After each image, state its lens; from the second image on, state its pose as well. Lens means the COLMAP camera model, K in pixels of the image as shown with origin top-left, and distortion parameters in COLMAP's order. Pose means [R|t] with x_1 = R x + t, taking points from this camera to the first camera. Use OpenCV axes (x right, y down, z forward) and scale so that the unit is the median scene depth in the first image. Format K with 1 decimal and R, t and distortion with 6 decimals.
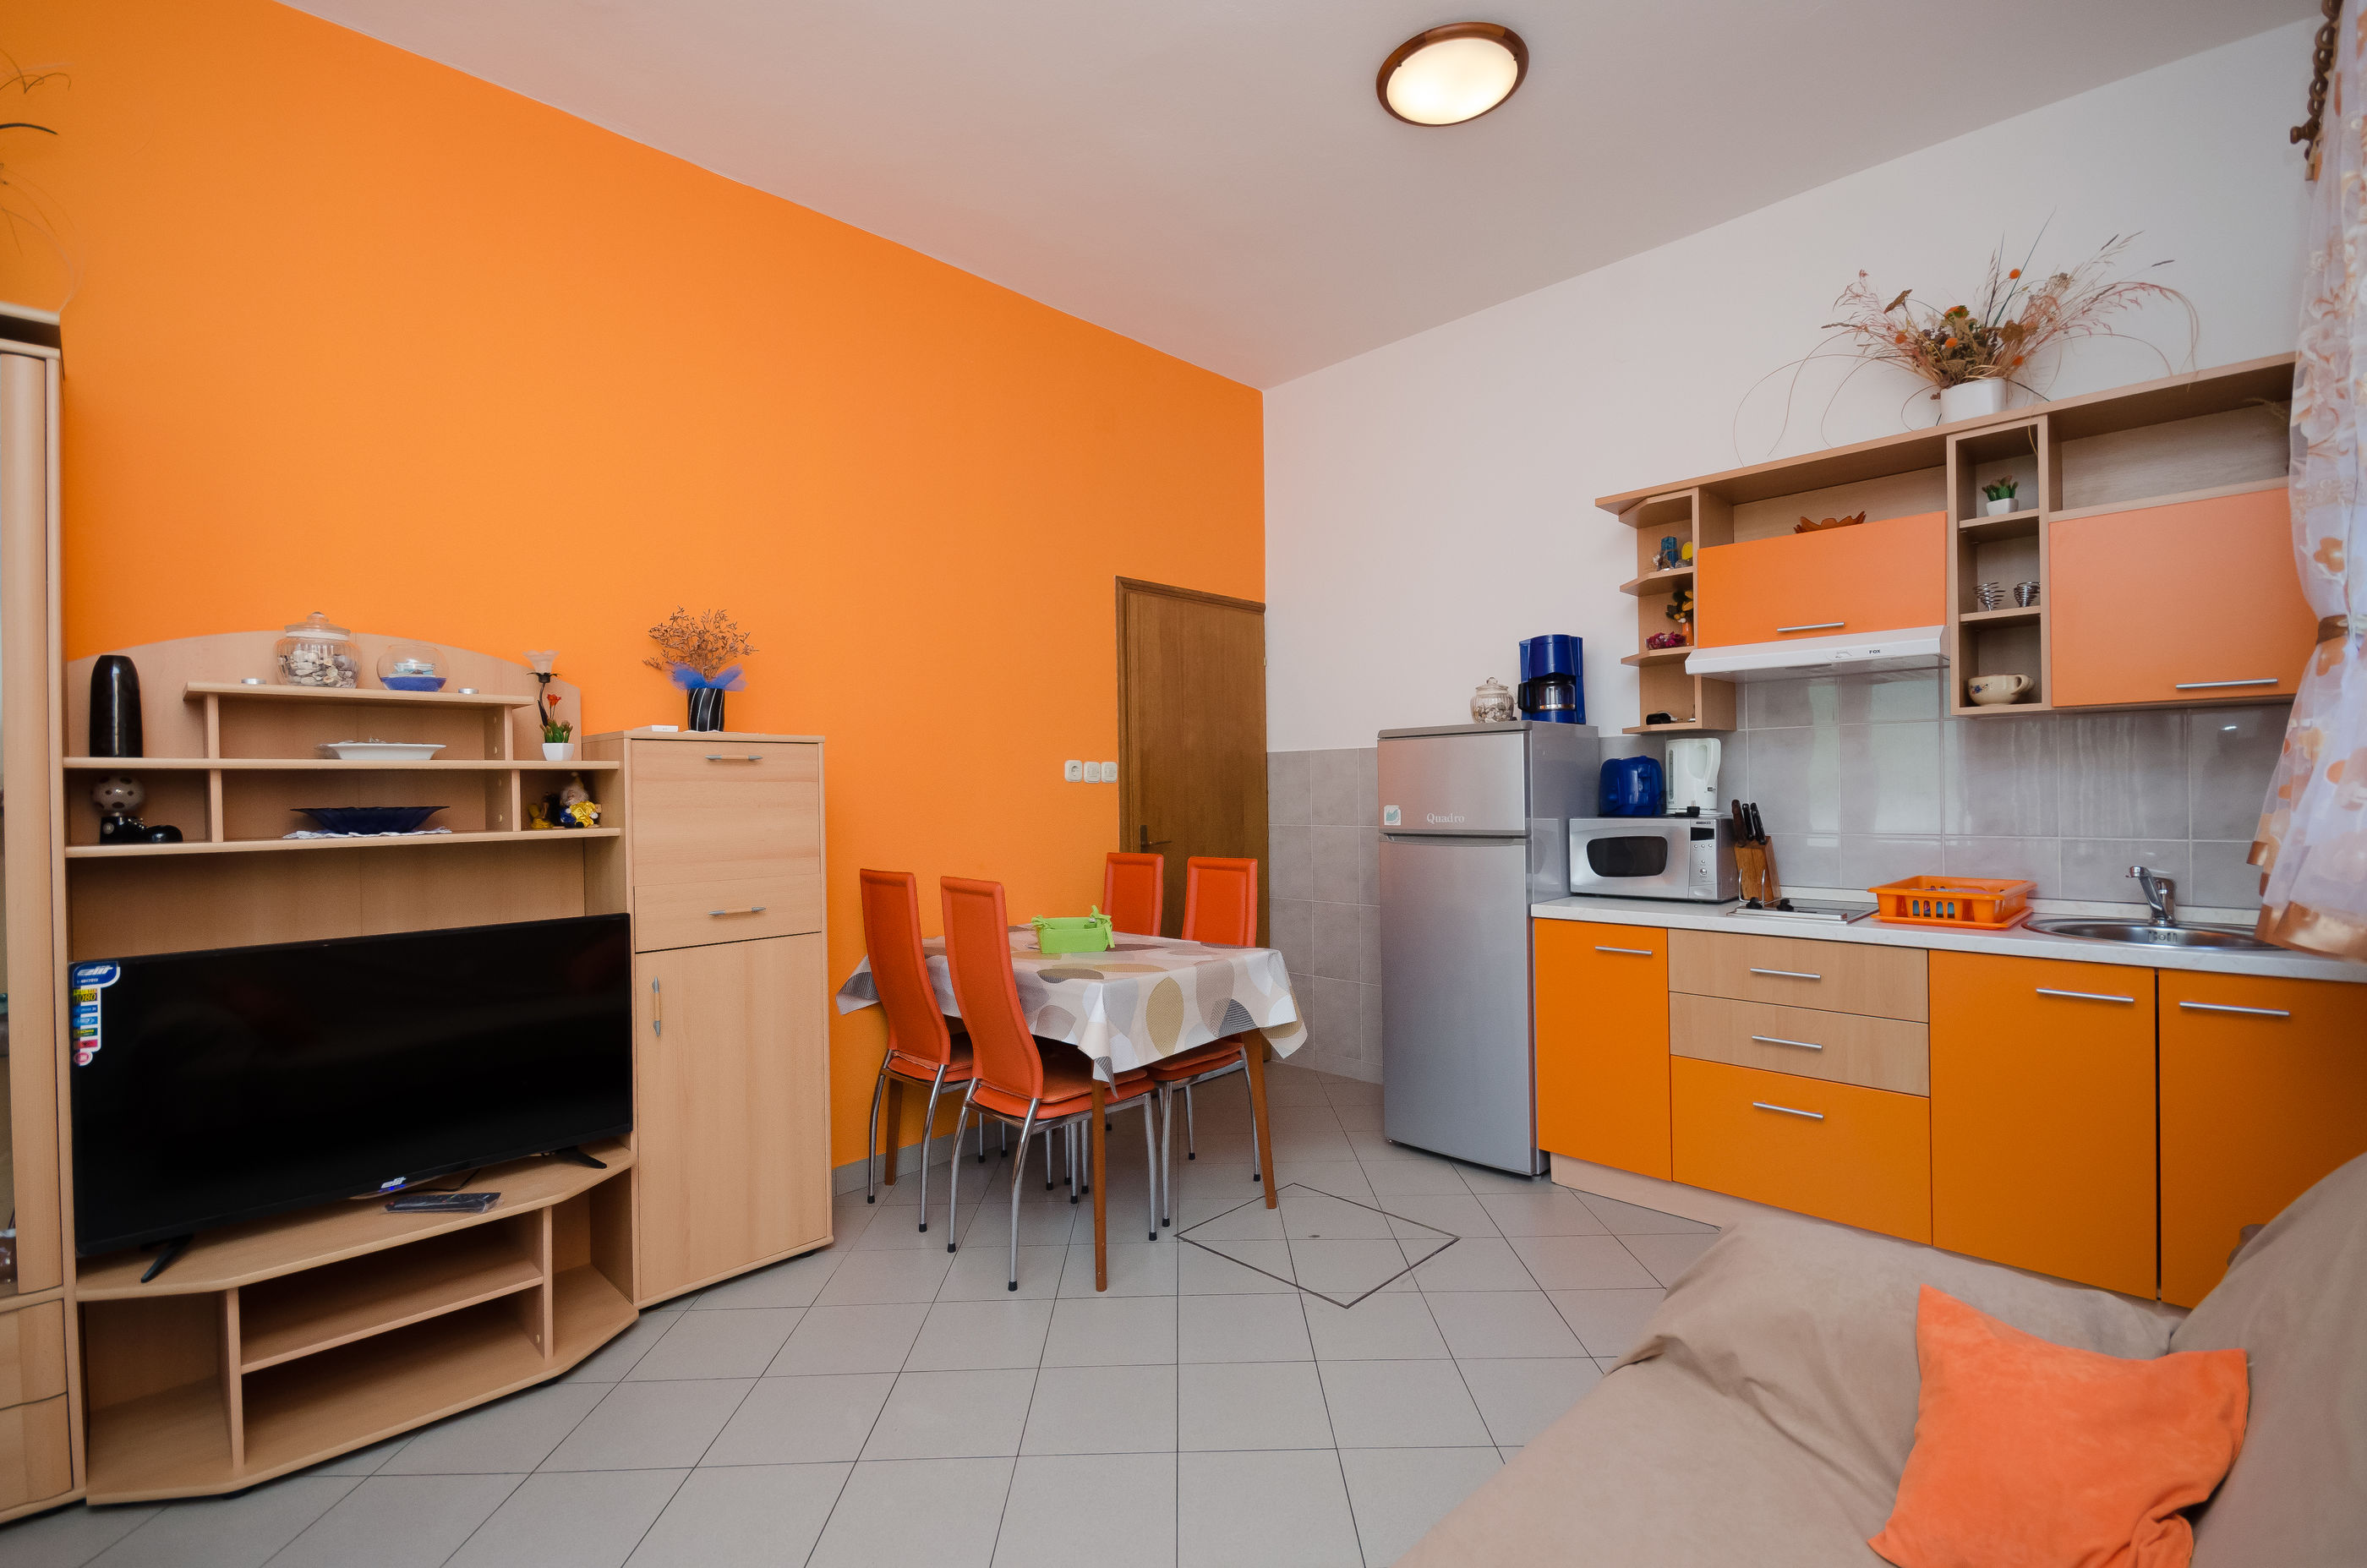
lens RADIAL K [[1058.9, 0, 1156.5], [0, 1058.9, 793.0], [0, 0, 1]] dist [0.001902, -0.007394]
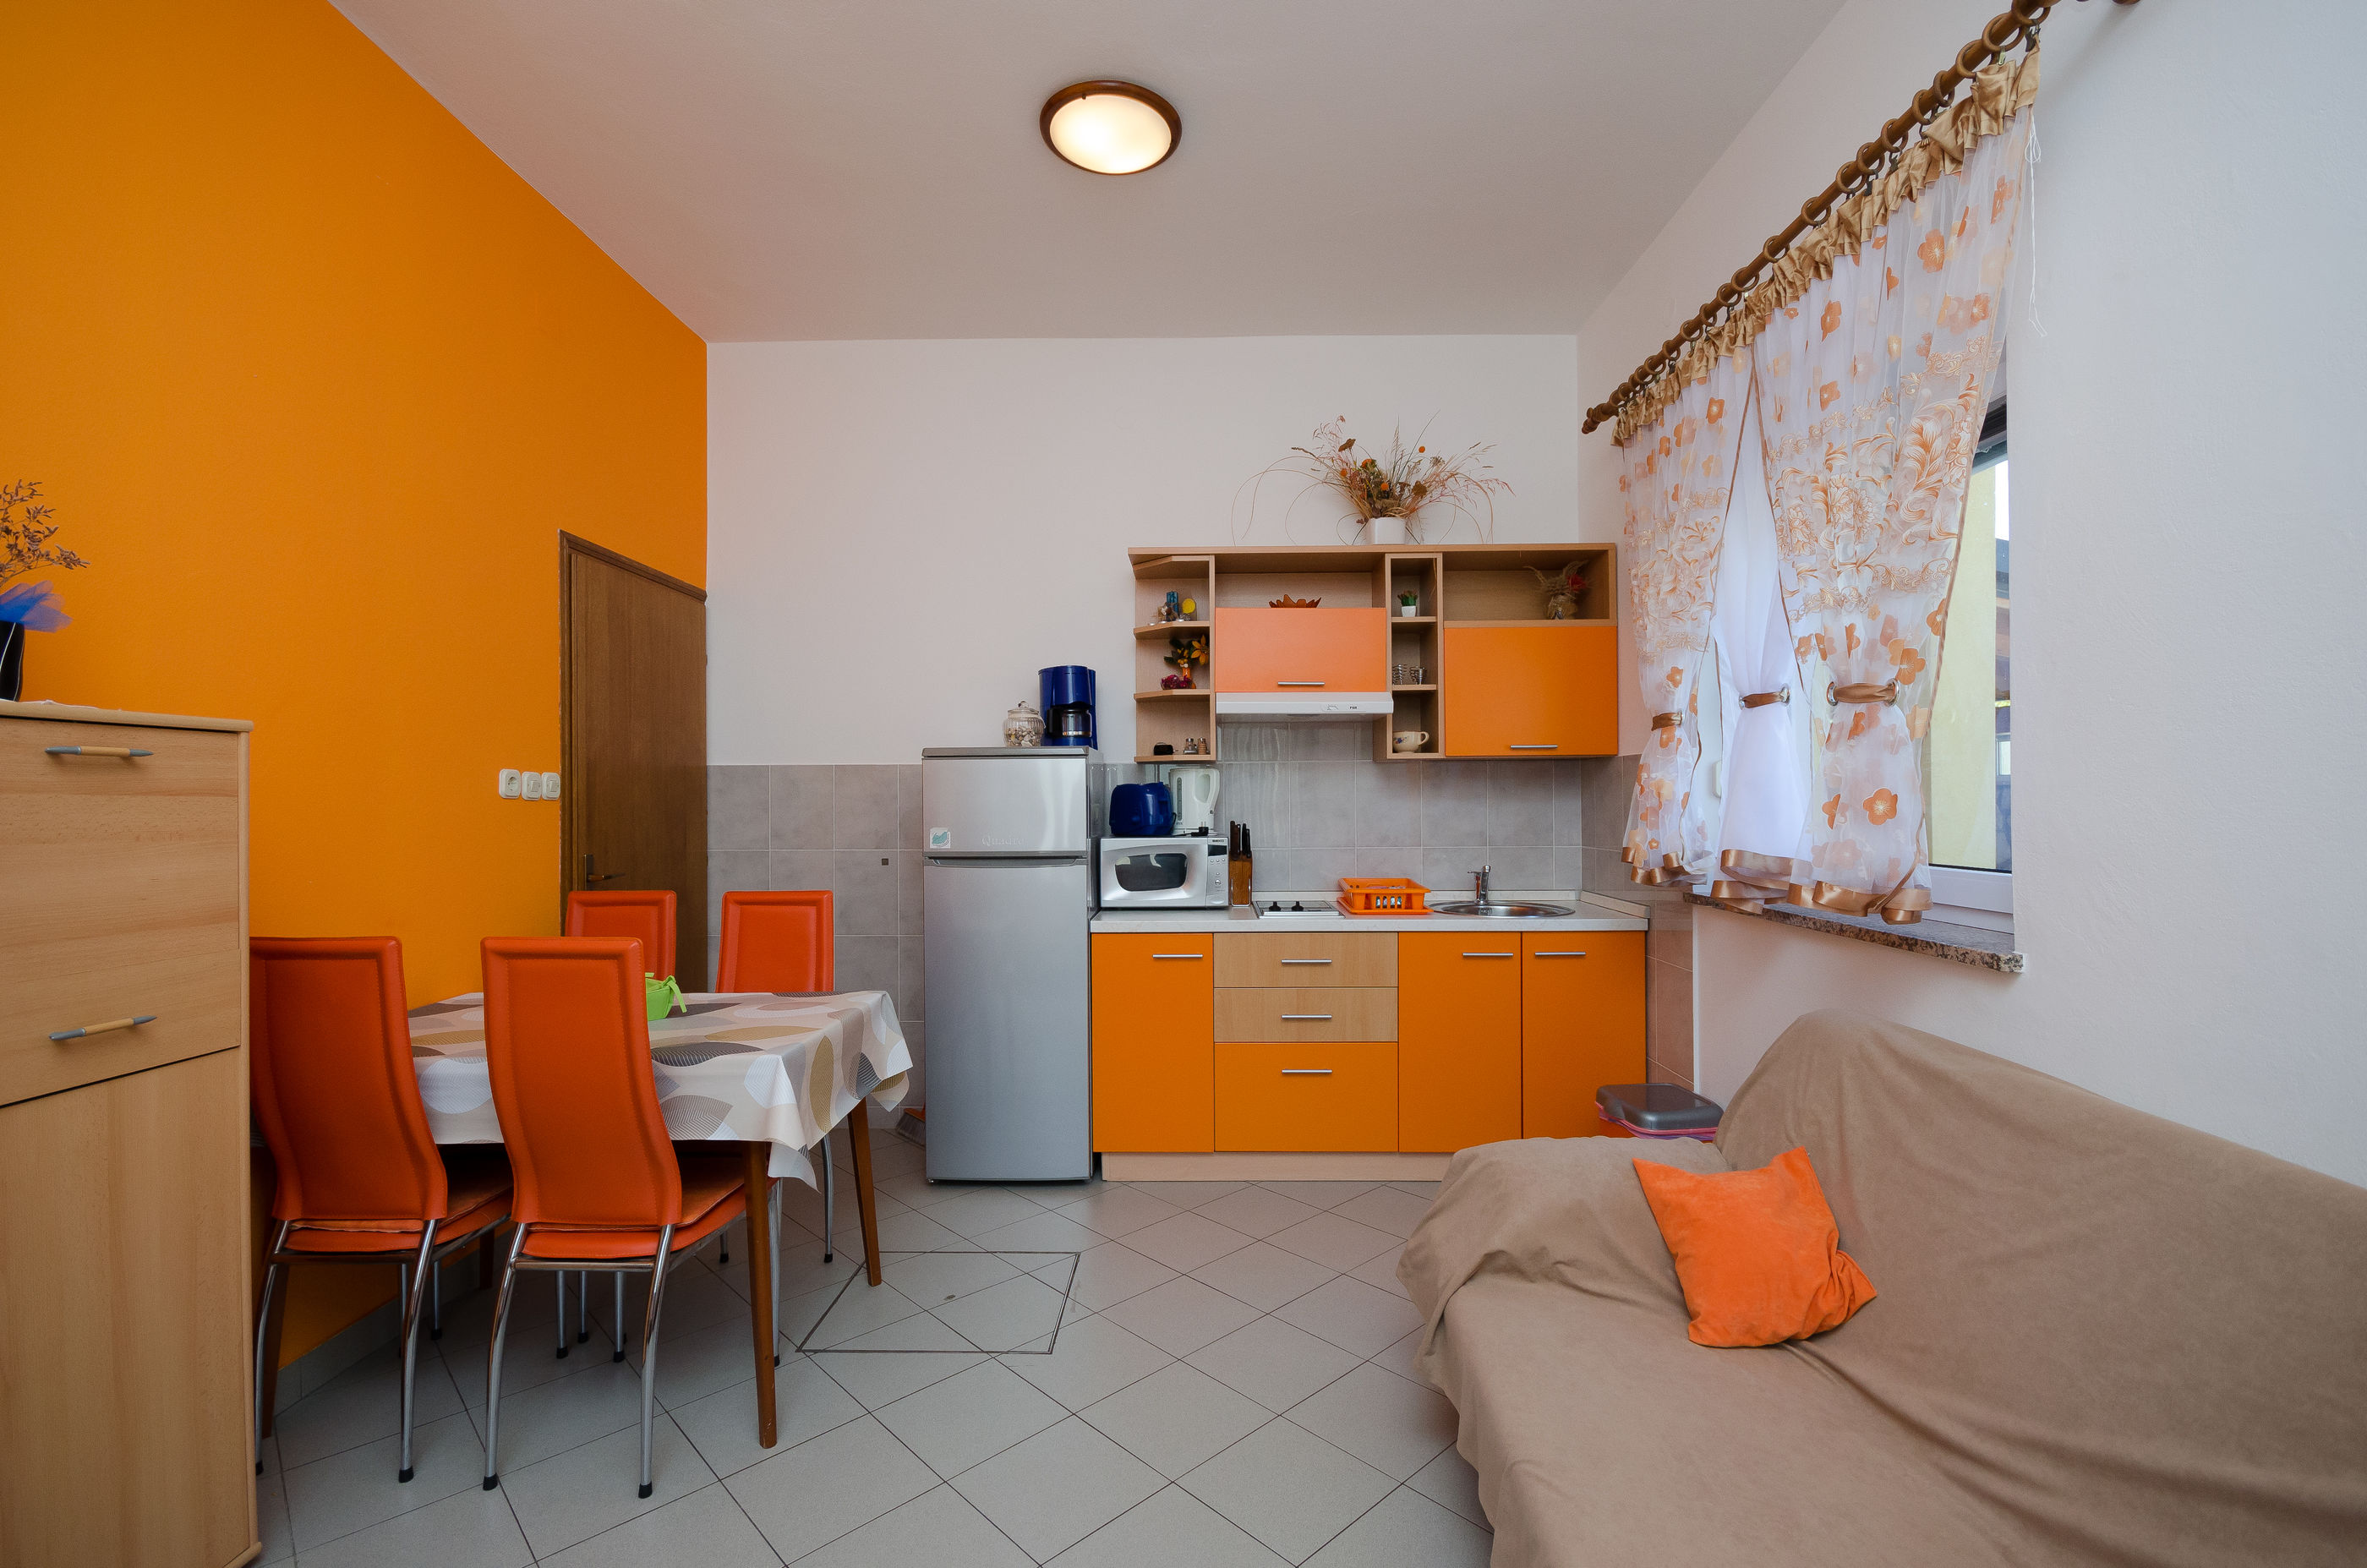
lens RADIAL K [[1059.6, 0, 1230.7], [0, 1059.6, 788.7], [0, 0, 1]] dist [-0.001424, -0.000170]
pose [[0.705987, 0.018811, 0.707975, -0.347566], [-0.003932, 0.999736, -0.022642, -0.003517], [-0.708214, 0.013201, 0.705874, 0.177122]]
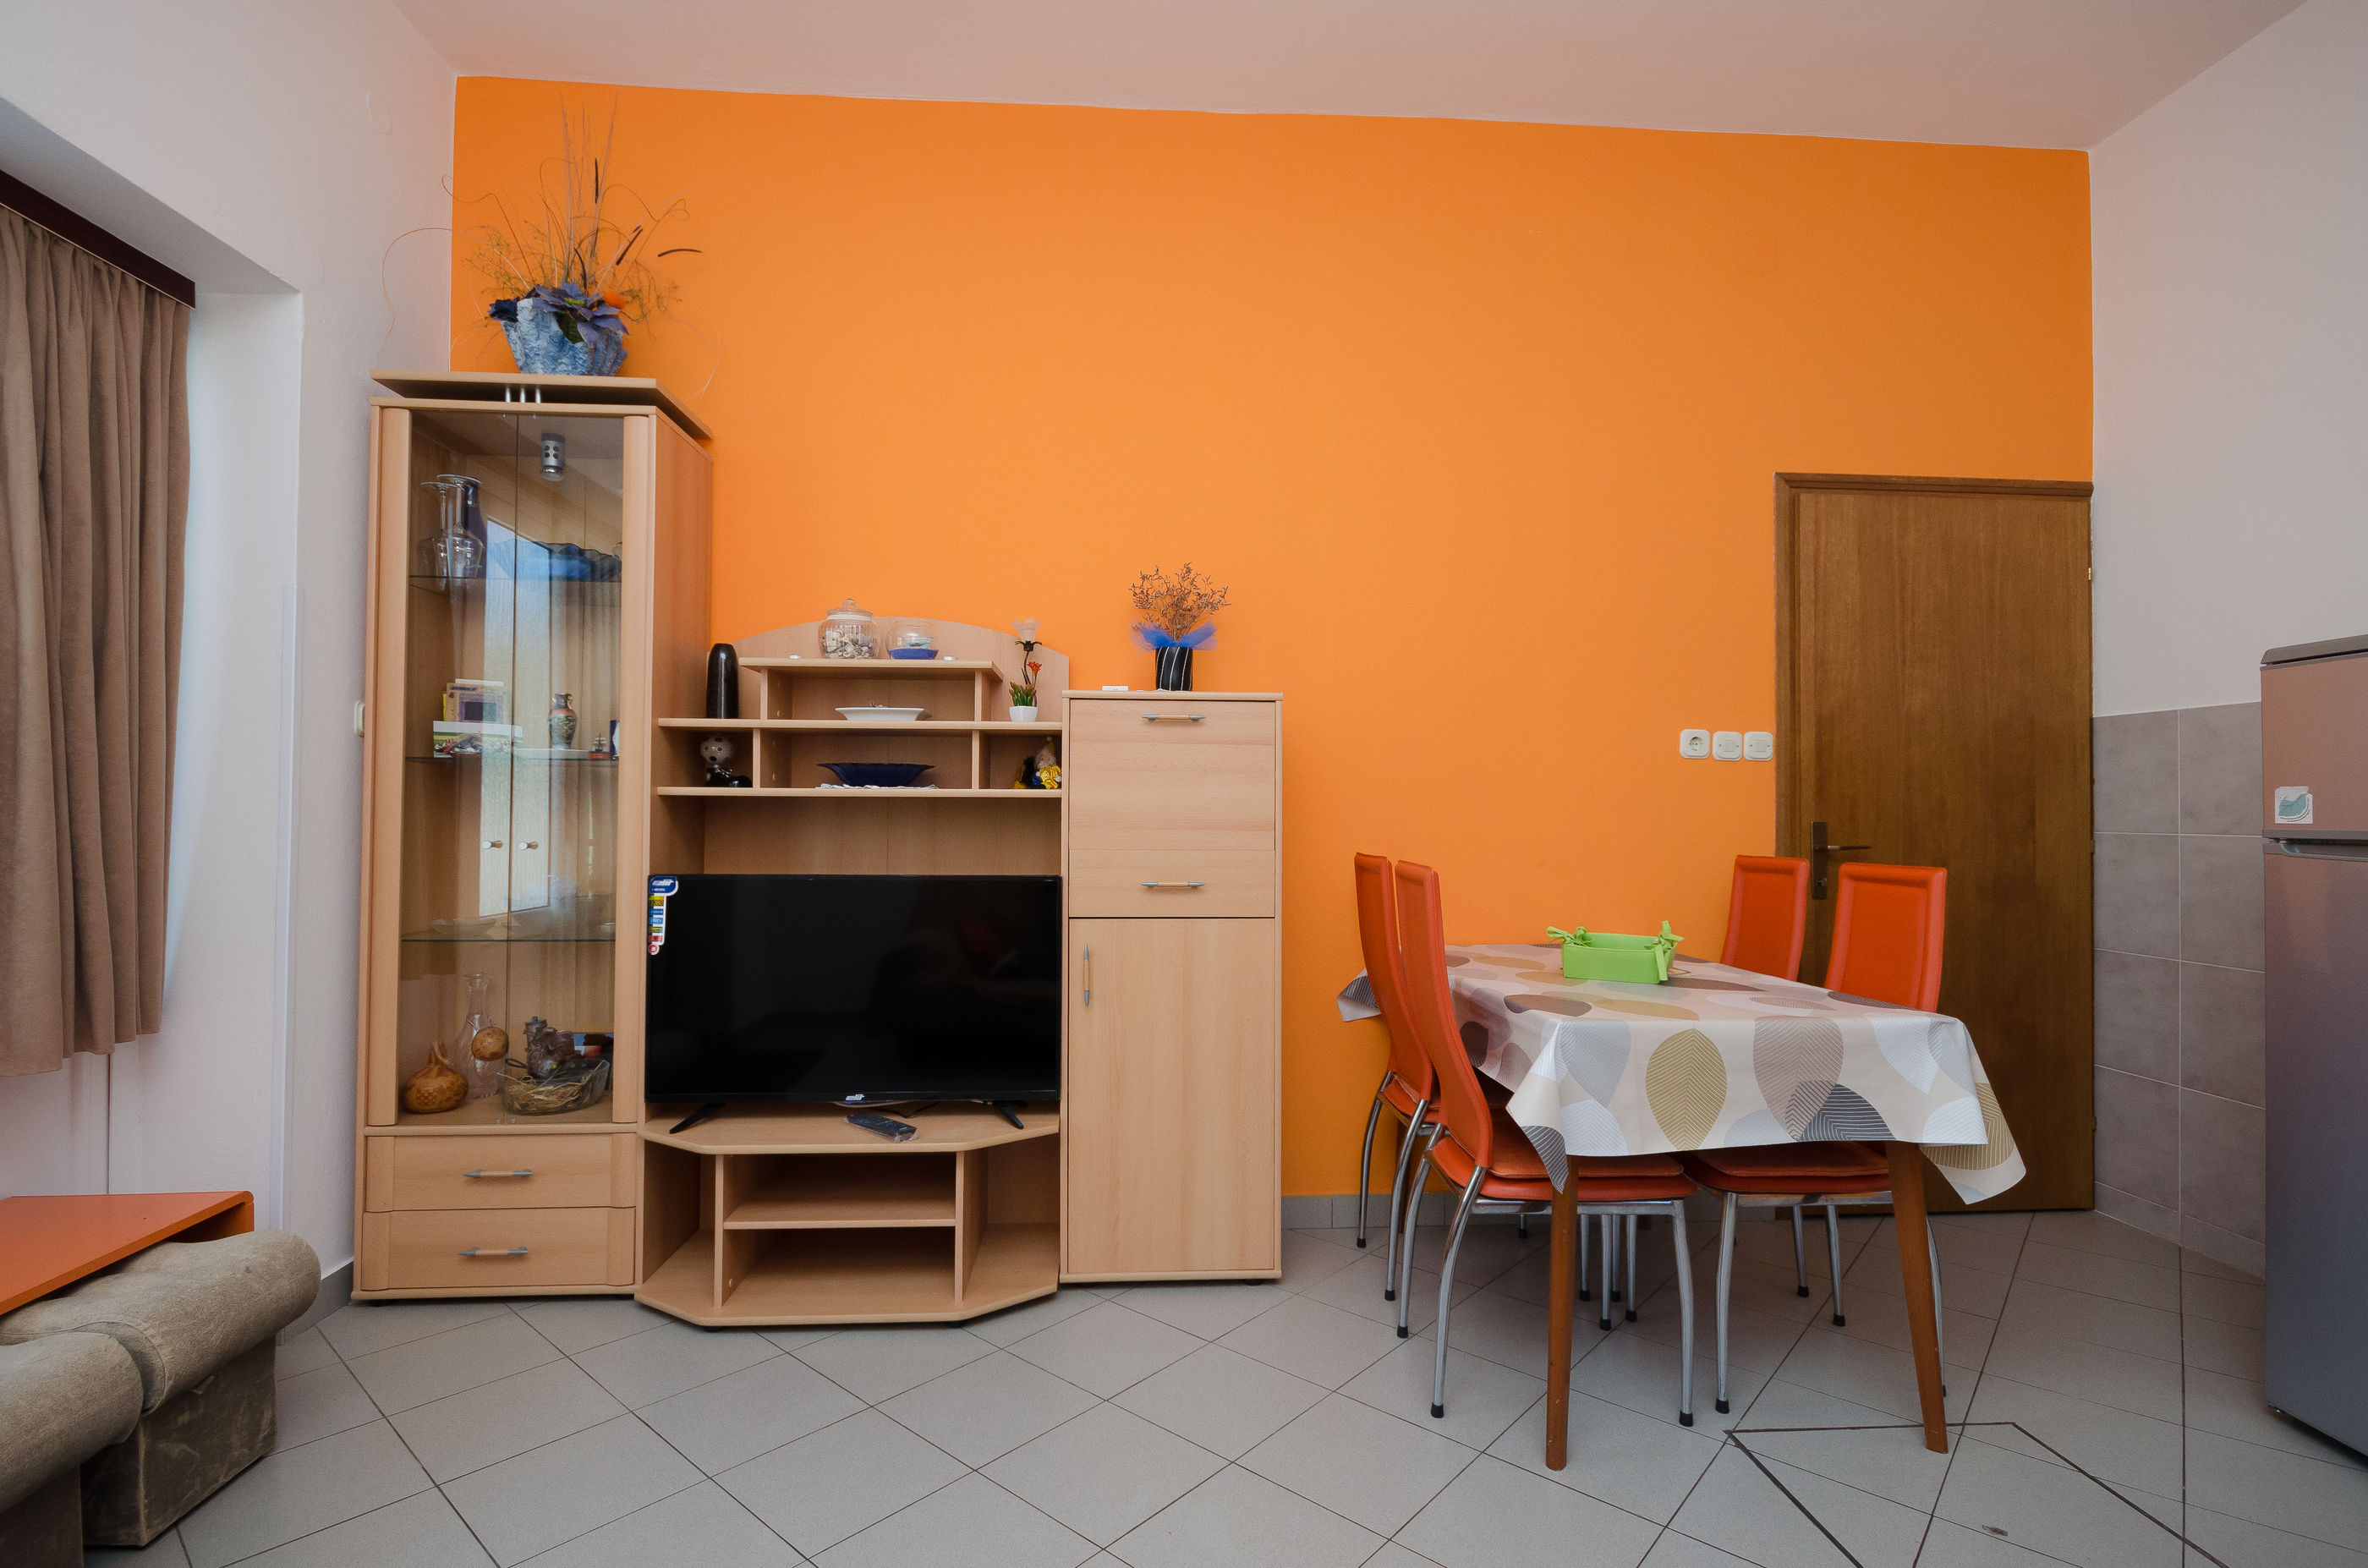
lens RADIAL K [[1059.4, 0, 1156.9], [0, 1059.4, 793.0], [0, 0, 1]] dist [0.001902, -0.007394]
pose [[0.741721, 0.006214, -0.670680, 0.197109], [-0.018296, 0.999772, -0.010970, 0.040497], [0.670459, 0.020407, 0.741666, 0.284281]]
